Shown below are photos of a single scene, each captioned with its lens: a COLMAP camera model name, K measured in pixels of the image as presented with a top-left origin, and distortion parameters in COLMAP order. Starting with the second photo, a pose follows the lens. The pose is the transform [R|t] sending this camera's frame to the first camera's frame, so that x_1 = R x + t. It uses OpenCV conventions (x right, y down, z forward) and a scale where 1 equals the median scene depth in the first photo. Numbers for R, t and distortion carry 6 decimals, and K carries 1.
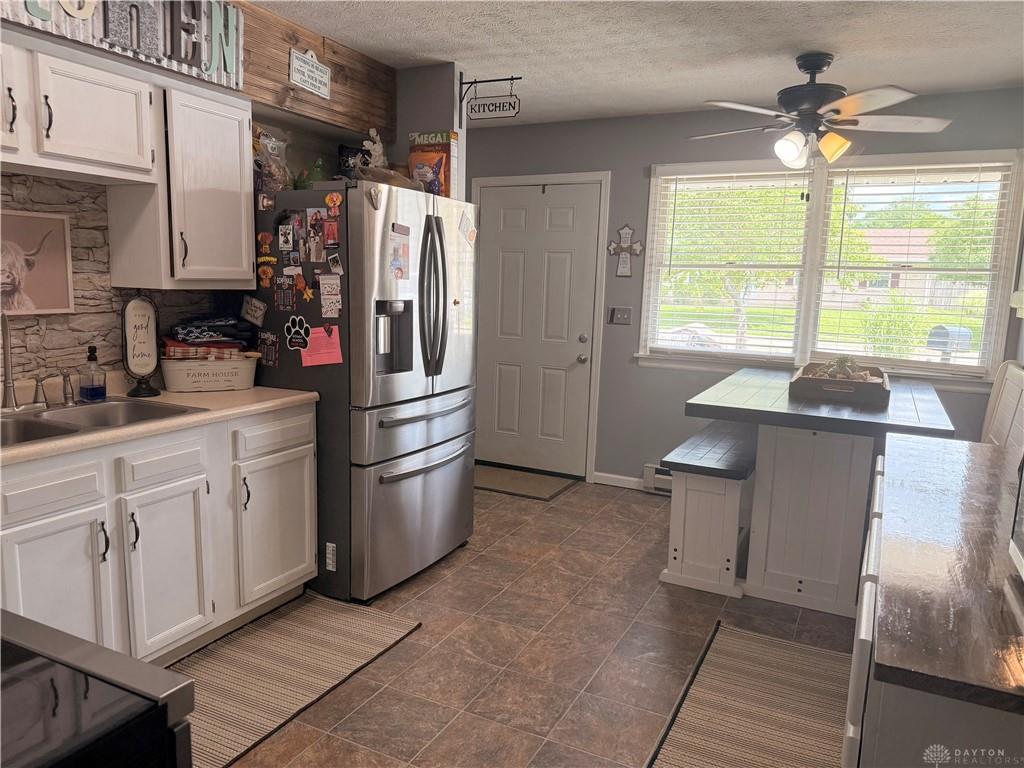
lens RADIAL K [[713.7, 0, 527.1], [0, 713.7, 387.3], [0, 0, 1]] dist [0.044999, -0.052962]
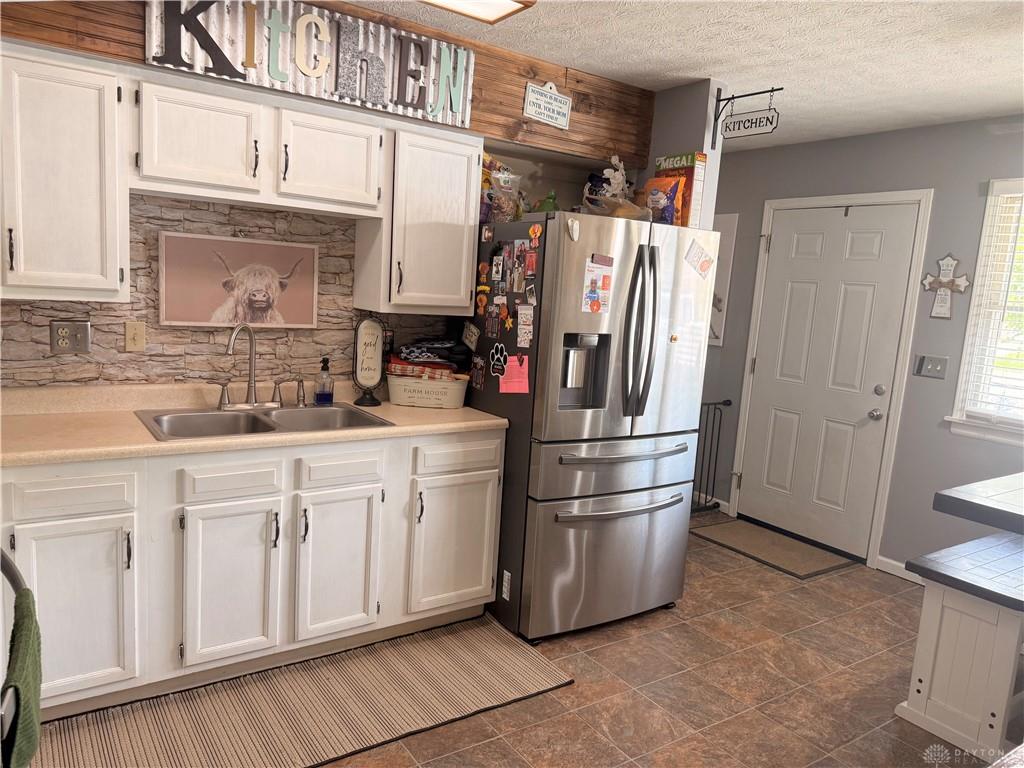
lens RADIAL K [[720.9, 0, 523.3], [0, 720.9, 387.1], [0, 0, 1]] dist [0.172230, -0.325762]
pose [[0.873607, 0.097386, -0.476789, 0.211748], [-0.114073, 0.993454, -0.006096, -0.035353], [0.473074, 0.059714, 0.878997, 0.109339]]
